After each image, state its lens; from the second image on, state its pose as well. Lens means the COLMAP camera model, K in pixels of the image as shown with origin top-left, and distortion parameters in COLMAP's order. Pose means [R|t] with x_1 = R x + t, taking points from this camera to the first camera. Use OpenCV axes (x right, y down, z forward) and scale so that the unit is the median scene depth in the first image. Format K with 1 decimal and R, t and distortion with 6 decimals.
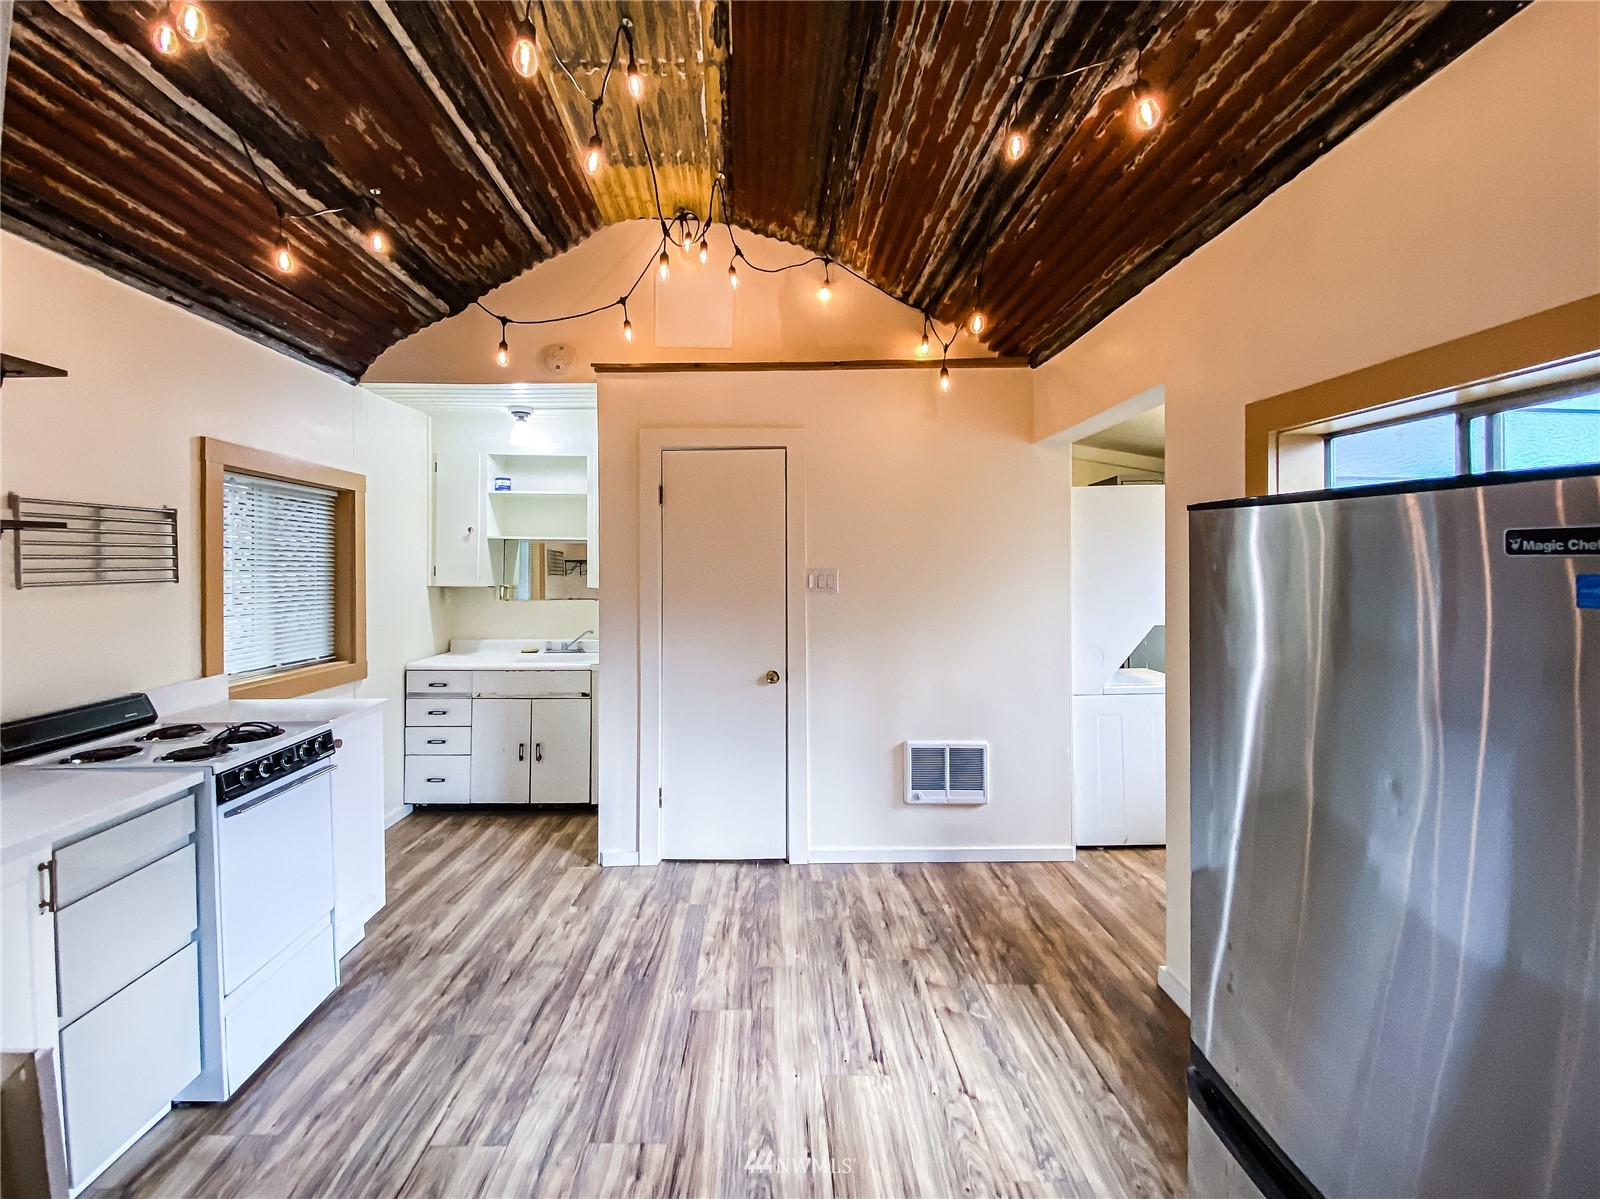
lens RADIAL K [[1024.7, 0, 800.0], [0, 1024.7, 599.5], [0, 0, 1]] dist [0.045928, -0.057248]
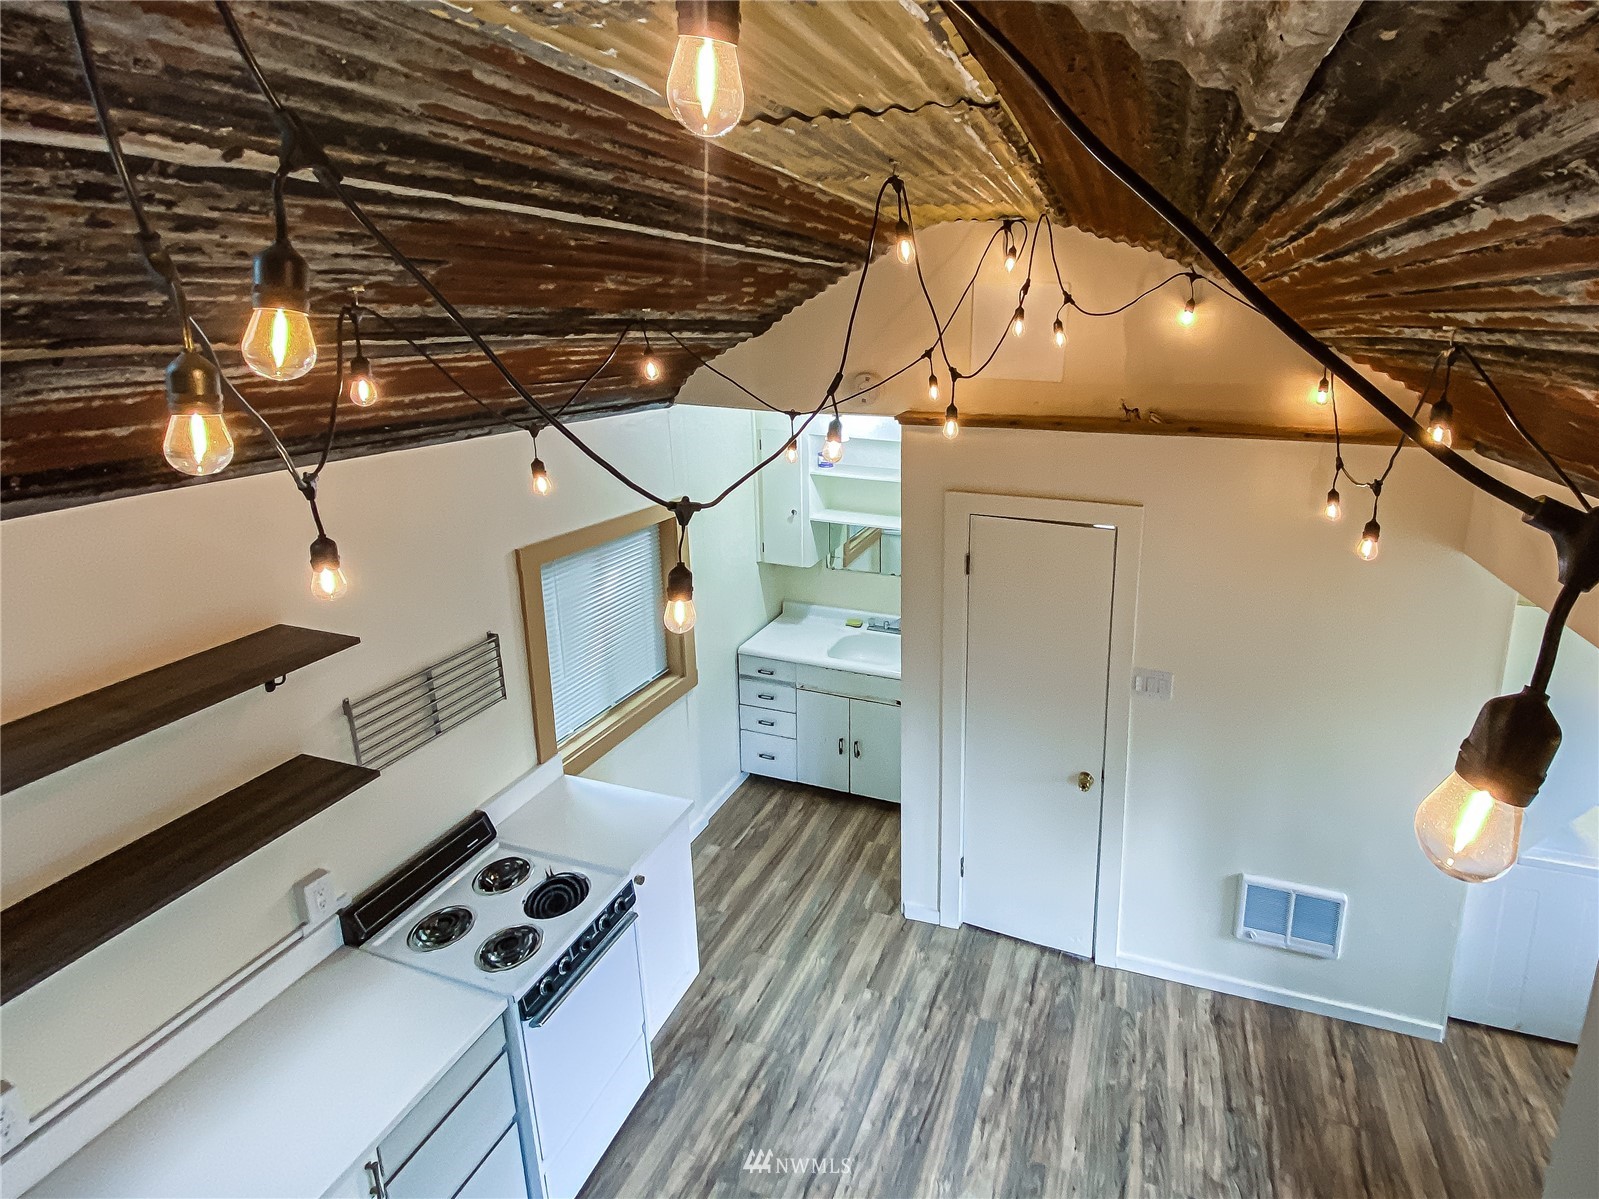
lens RADIAL K [[1024.0, 0, 799.5], [0, 1024.0, 599.5], [0, 0, 1]] dist [0.045928, -0.057248]
pose [[0.932034, 0.078502, -0.353765, 0.052499], [0.025181, 0.959862, 0.279340, -0.383432], [0.361495, -0.269262, 0.892647, 0.168171]]
